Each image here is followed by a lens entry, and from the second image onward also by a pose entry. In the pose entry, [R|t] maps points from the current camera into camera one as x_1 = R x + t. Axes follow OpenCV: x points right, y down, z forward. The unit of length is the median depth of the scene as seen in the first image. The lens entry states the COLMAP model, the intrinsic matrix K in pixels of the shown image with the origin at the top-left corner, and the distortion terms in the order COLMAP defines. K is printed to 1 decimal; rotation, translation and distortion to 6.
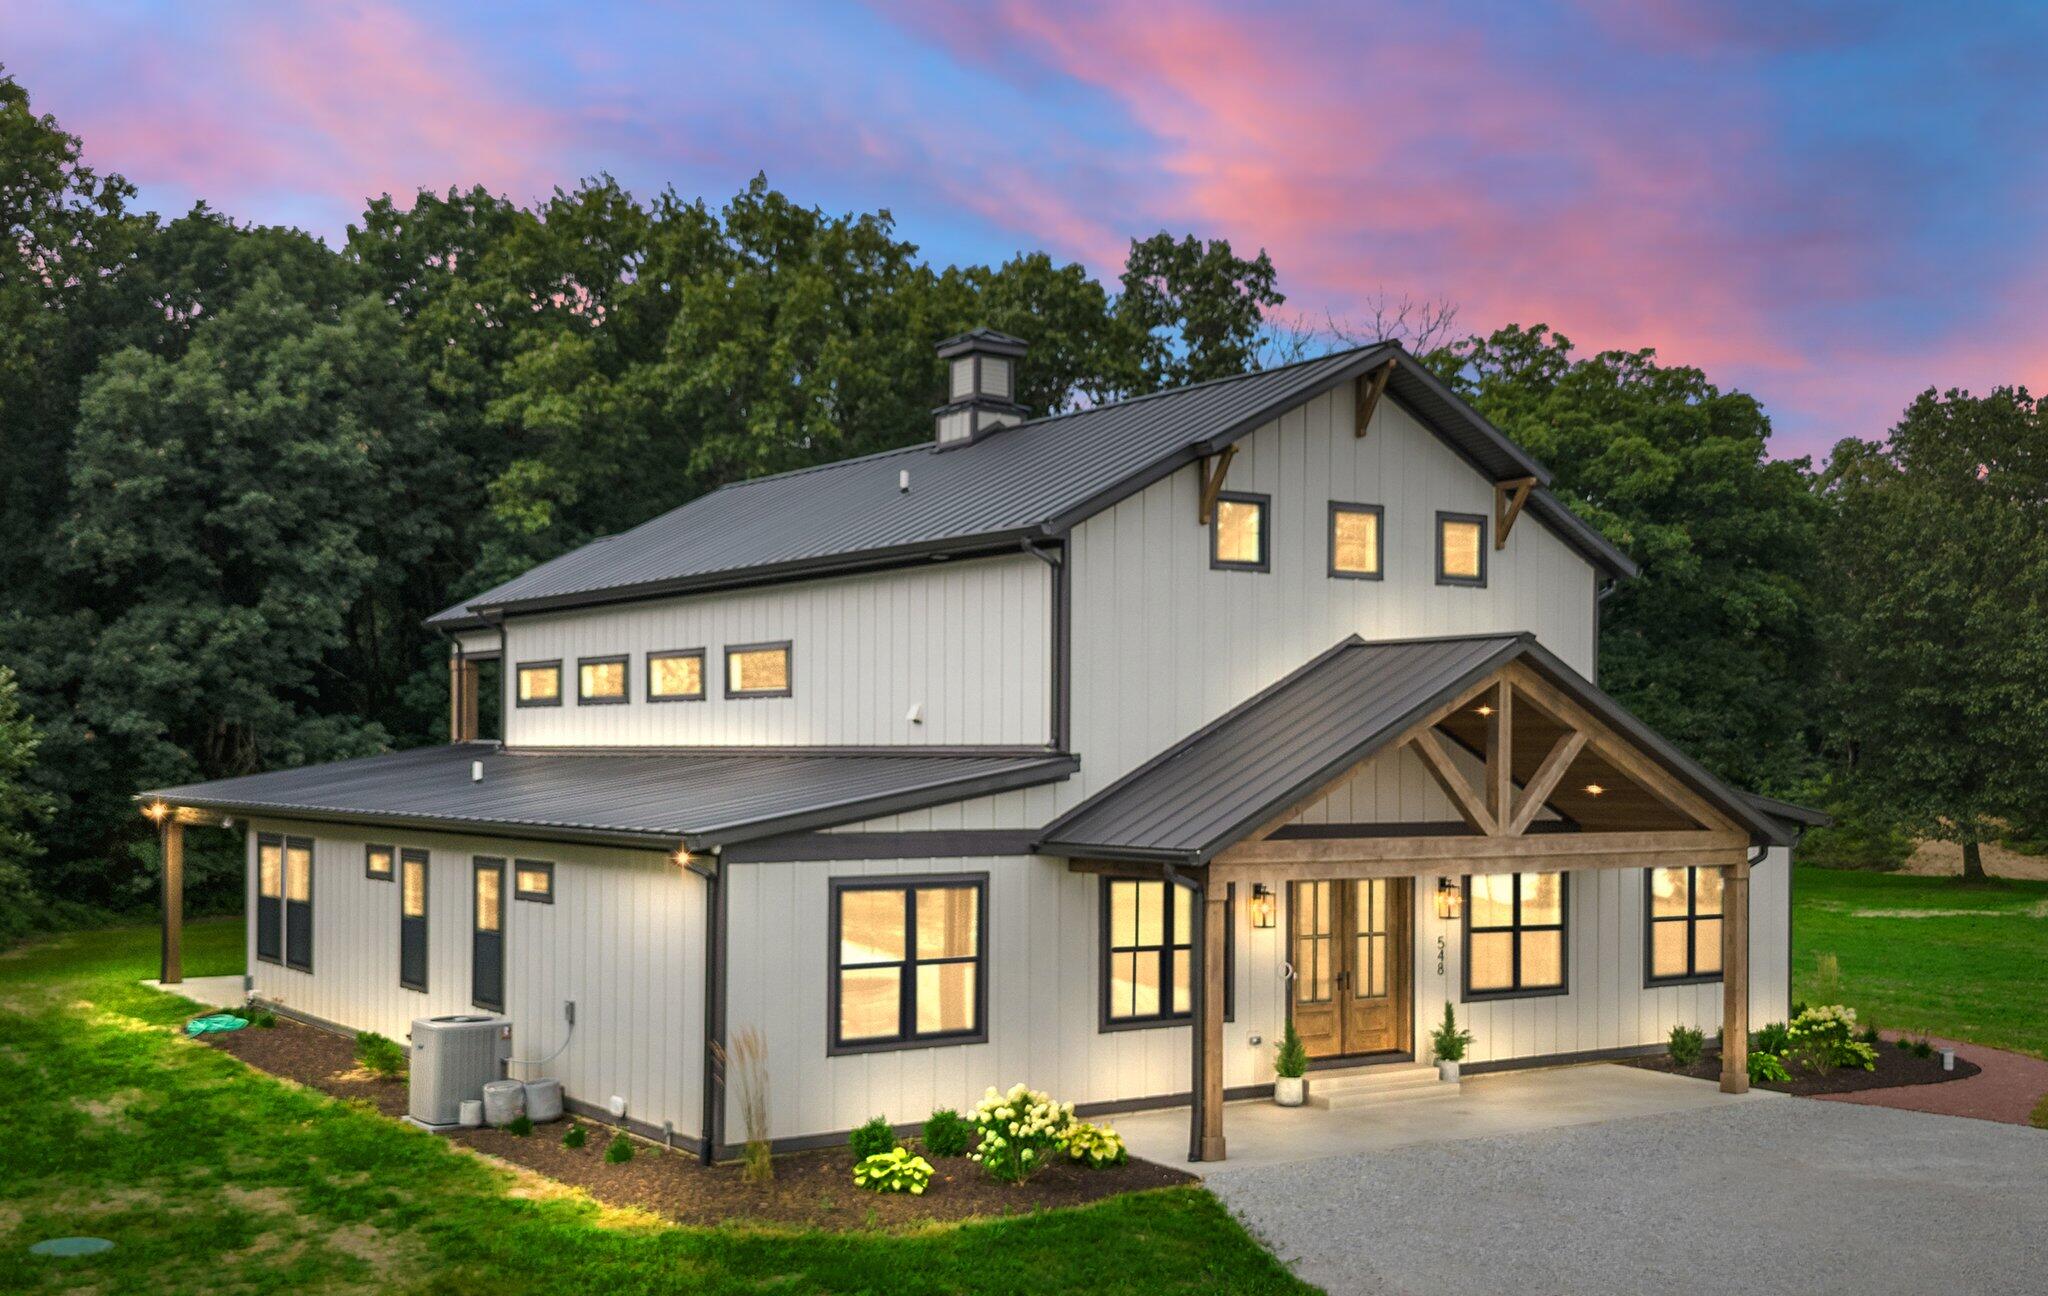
lens RADIAL K [[2176.3, 0, 1032.6], [0, 2176.3, 741.5], [0, 0, 1]] dist [0.023670, 0.013574]
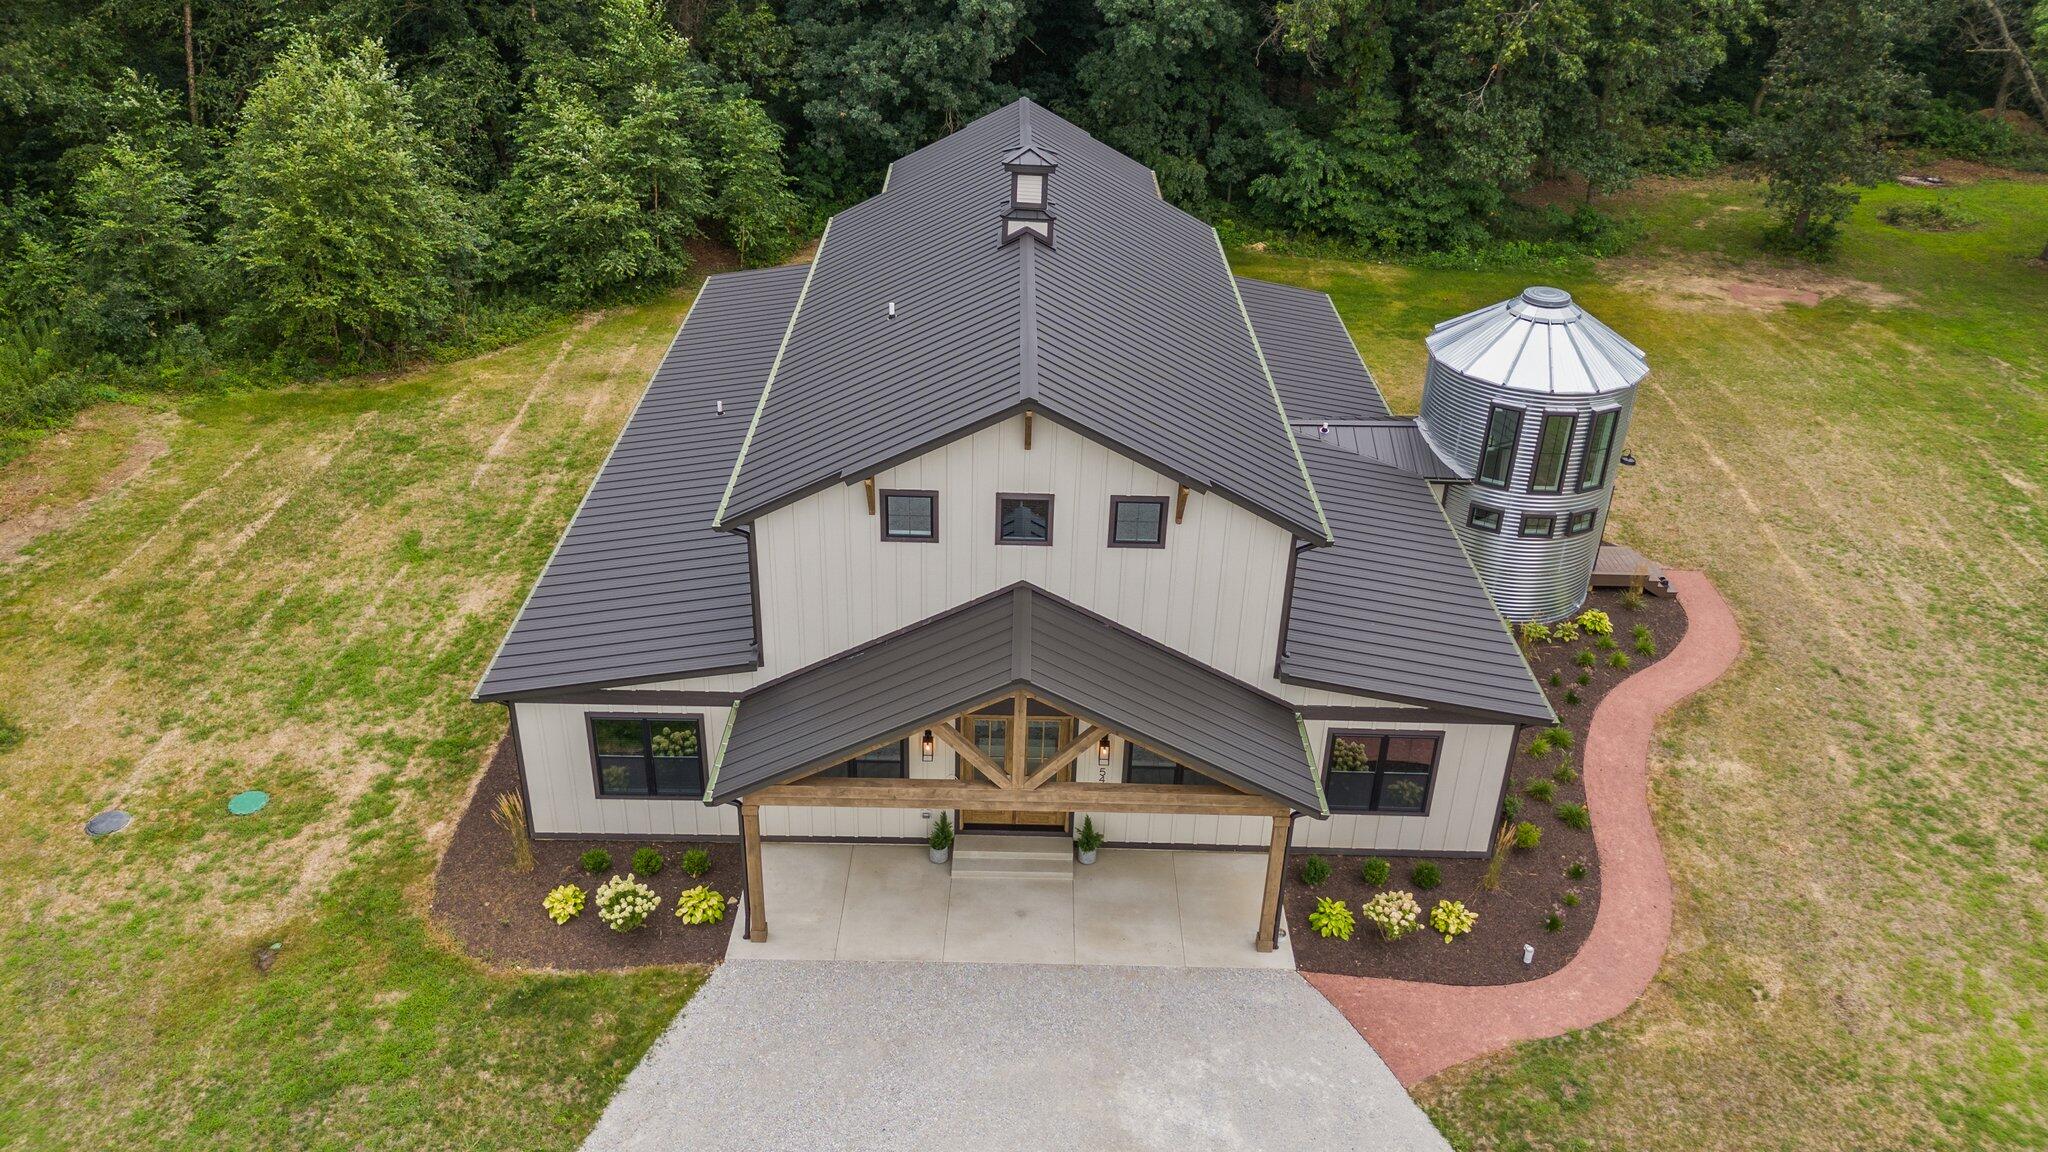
lens RADIAL K [[1523.3, 0, 1024.0], [0, 1523.3, 576.0], [0, 0, 1]] dist [0.022058, -0.001083]
pose [[0.819233, 0.295355, -0.491552, 0.302899], [-0.020503, 0.871704, 0.489604, -0.253591], [0.573095, -0.391021, 0.720184, 0.165769]]
